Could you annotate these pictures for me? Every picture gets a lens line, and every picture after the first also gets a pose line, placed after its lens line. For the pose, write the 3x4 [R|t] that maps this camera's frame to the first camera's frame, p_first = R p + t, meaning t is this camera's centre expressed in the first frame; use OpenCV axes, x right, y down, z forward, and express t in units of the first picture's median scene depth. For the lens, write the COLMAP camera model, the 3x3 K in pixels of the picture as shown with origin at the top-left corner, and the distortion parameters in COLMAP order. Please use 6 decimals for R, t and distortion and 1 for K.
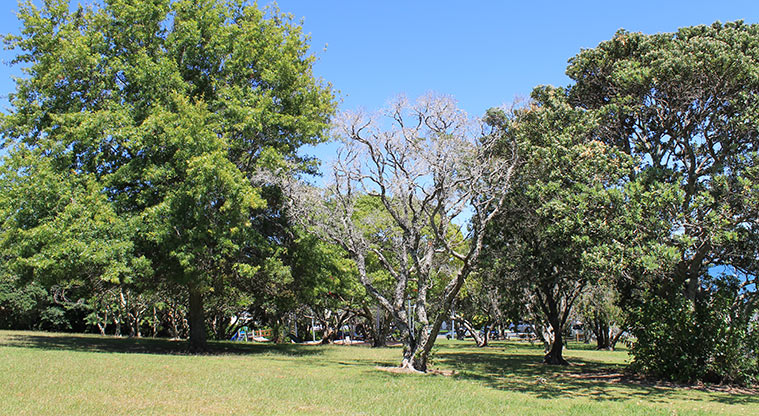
lens RADIAL K [[743.6, 0, 379.5], [0, 743.6, 208.0], [0, 0, 1]] dist [-0.042503, 0.003177]
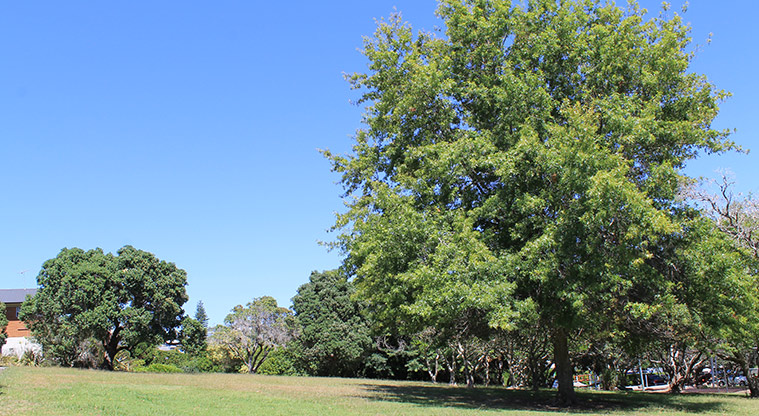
lens RADIAL K [[793.5, 0, 391.7], [0, 793.5, 246.9], [0, 0, 1]] dist [-0.176582, 0.206650]
pose [[0.923374, -0.058649, -0.379396, -0.104039], [0.058849, 0.998205, -0.011083, 0.005310], [0.379365, -0.012093, 0.925168, 0.080382]]
